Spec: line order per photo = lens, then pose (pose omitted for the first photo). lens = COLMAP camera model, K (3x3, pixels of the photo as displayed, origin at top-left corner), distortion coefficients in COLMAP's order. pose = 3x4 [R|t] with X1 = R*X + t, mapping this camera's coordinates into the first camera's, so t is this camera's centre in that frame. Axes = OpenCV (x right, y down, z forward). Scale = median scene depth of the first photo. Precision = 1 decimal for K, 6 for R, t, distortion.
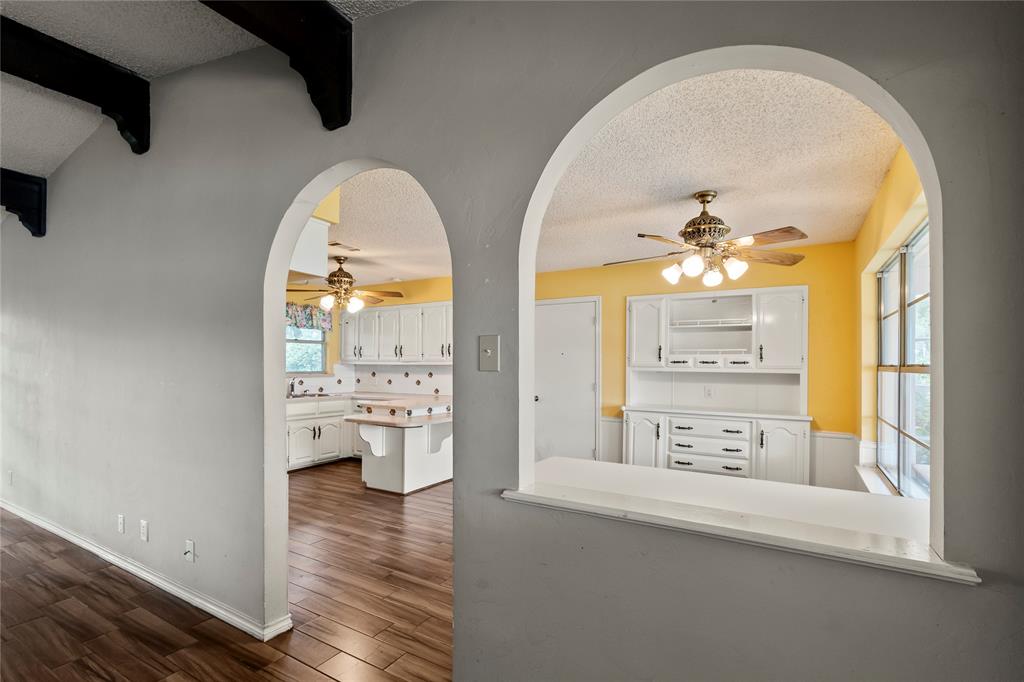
lens RADIAL K [[474.7, 0, 508.4], [0, 474.7, 367.9], [0, 0, 1]] dist [-0.000270, -0.000014]
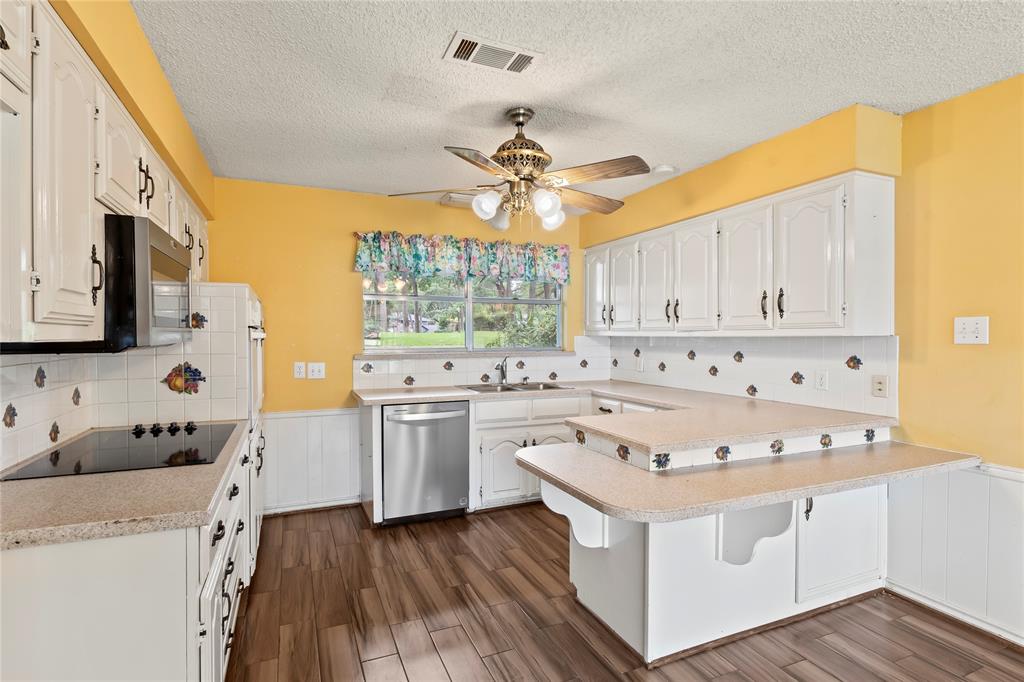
lens RADIAL K [[488.8, 0, 506.8], [0, 488.8, 343.1], [0, 0, 1]] dist [-0.000407, -0.000108]
pose [[0.801079, 0.004219, -0.598543, -0.053667], [0.000383, 0.999971, 0.007561, -0.003817], [0.598558, -0.006286, 0.801055, 0.458656]]
